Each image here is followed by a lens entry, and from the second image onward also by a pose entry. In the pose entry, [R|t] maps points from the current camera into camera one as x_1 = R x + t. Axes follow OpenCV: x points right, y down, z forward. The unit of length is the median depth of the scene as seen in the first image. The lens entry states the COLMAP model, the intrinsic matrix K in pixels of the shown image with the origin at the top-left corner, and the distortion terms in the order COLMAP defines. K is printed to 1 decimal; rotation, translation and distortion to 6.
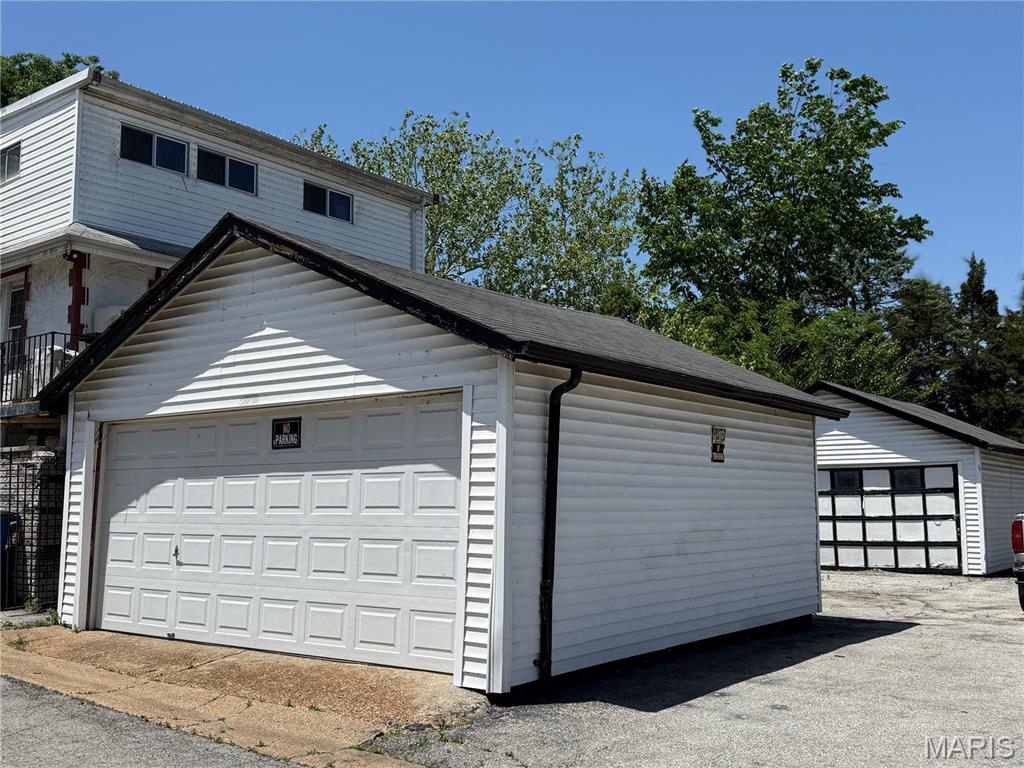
lens RADIAL K [[984.5, 0, 515.1], [0, 984.5, 377.4], [0, 0, 1]] dist [-0.039900, 0.000000]
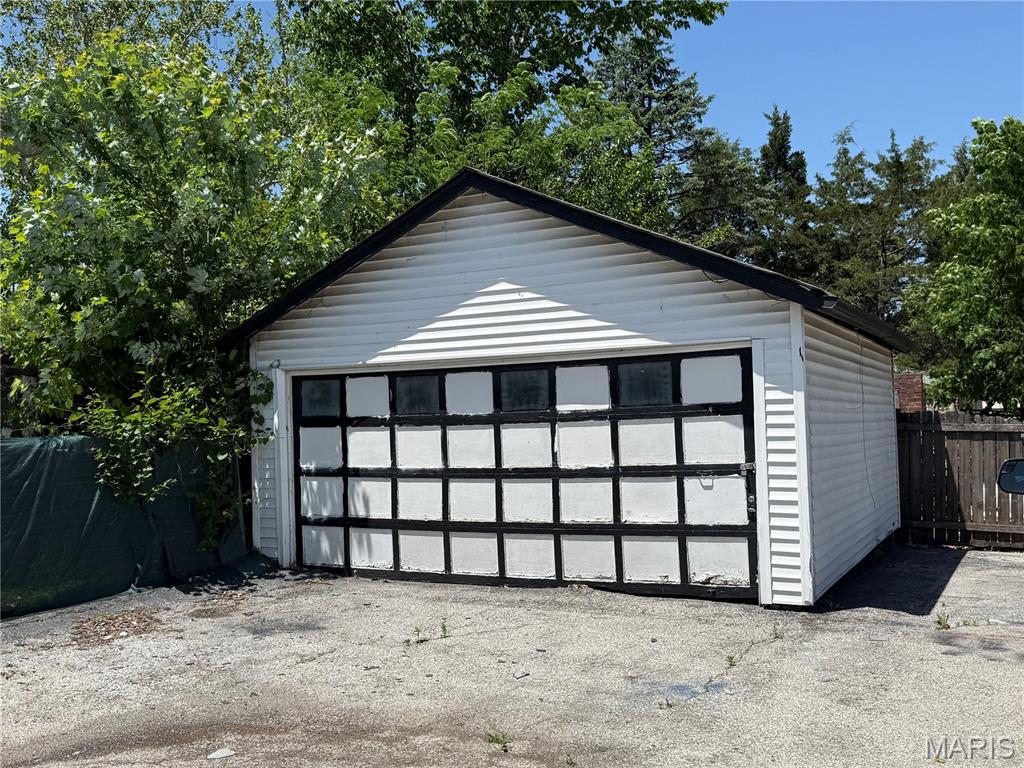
lens RADIAL K [[984.5, 0, 510.4], [0, 984.5, 388.4], [0, 0, 1]] dist [-0.039900, 0.000000]
pose [[0.983695, -0.021454, 0.178558, 0.264884], [0.005114, 0.995794, 0.091476, 0.065116], [-0.179769, -0.089072, 0.979668, 0.580101]]
